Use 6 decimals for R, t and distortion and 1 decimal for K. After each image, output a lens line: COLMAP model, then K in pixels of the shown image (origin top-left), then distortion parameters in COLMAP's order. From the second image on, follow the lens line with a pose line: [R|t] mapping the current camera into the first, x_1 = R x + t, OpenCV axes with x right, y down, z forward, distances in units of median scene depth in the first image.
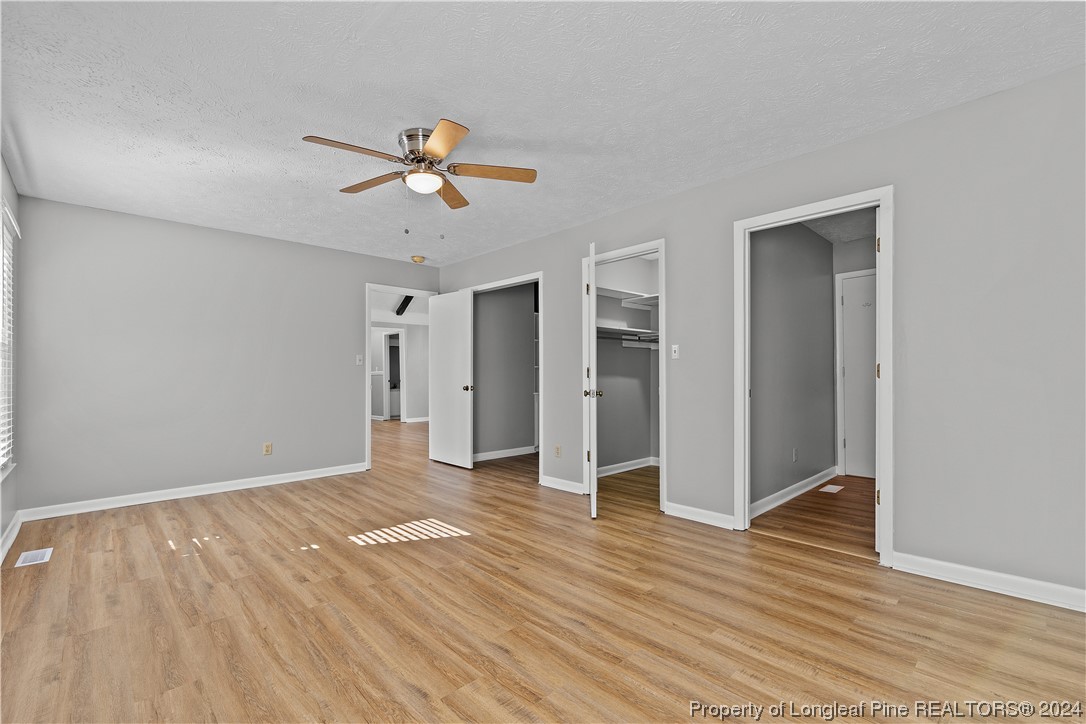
lens RADIAL K [[471.0, 0, 532.6], [0, 471.0, 365.8], [0, 0, 1]] dist [0.002722, -0.000154]
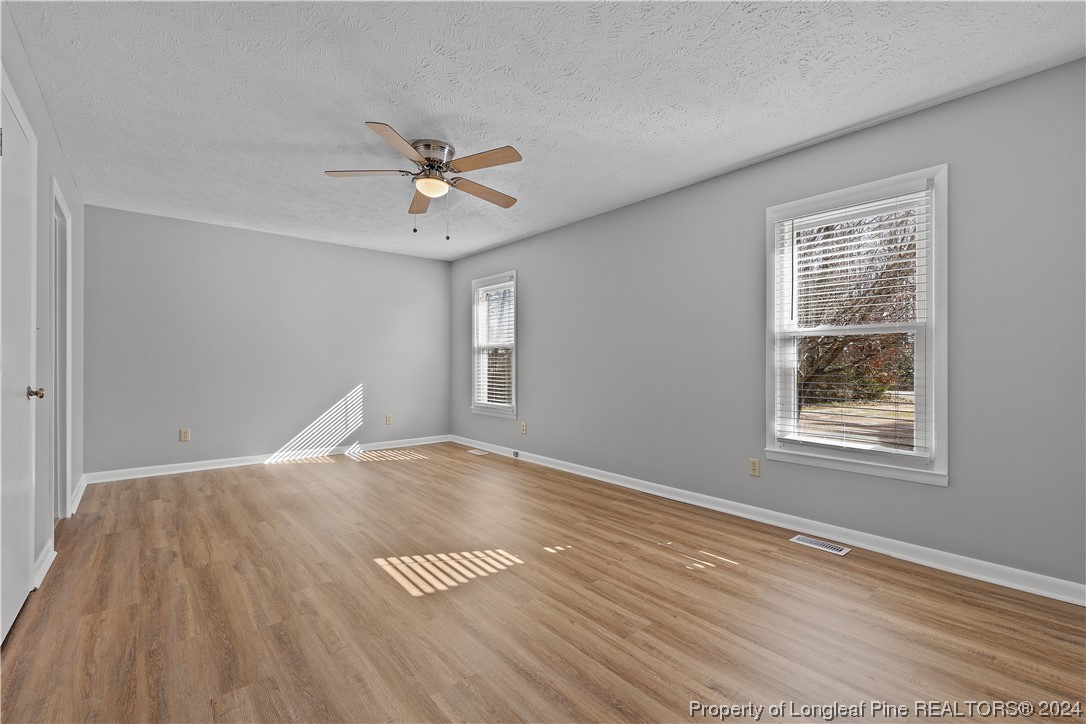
lens RADIAL K [[471.0, 0, 532.6], [0, 471.0, 365.8], [0, 0, 1]] dist [0.002722, -0.000154]
pose [[-0.998602, 0.001722, 0.052836, -0.495505], [0.000921, 0.999884, -0.015187, 0.042021], [-0.052856, -0.015117, -0.998488, 1.993266]]
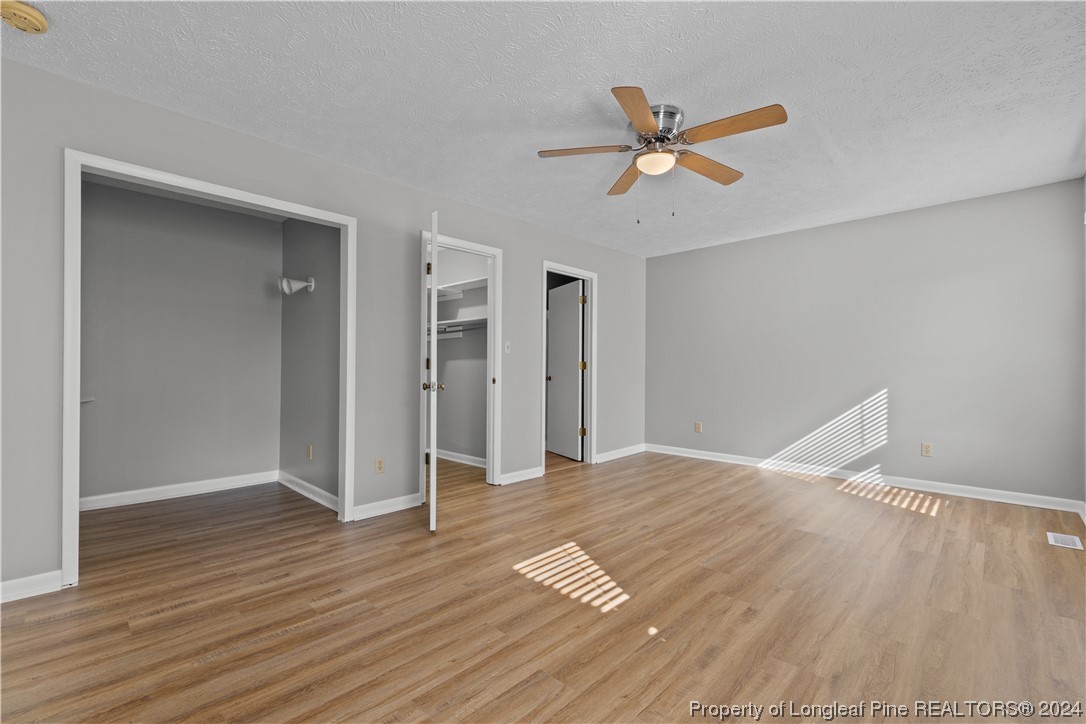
lens RADIAL K [[471.0, 0, 532.6], [0, 471.0, 365.8], [0, 0, 1]] dist [0.002722, -0.000154]
pose [[-0.040895, 0.009370, 0.999120, -1.122146], [-0.022786, 0.999687, -0.010308, 0.035315], [-0.998904, -0.023187, -0.040669, 1.230158]]
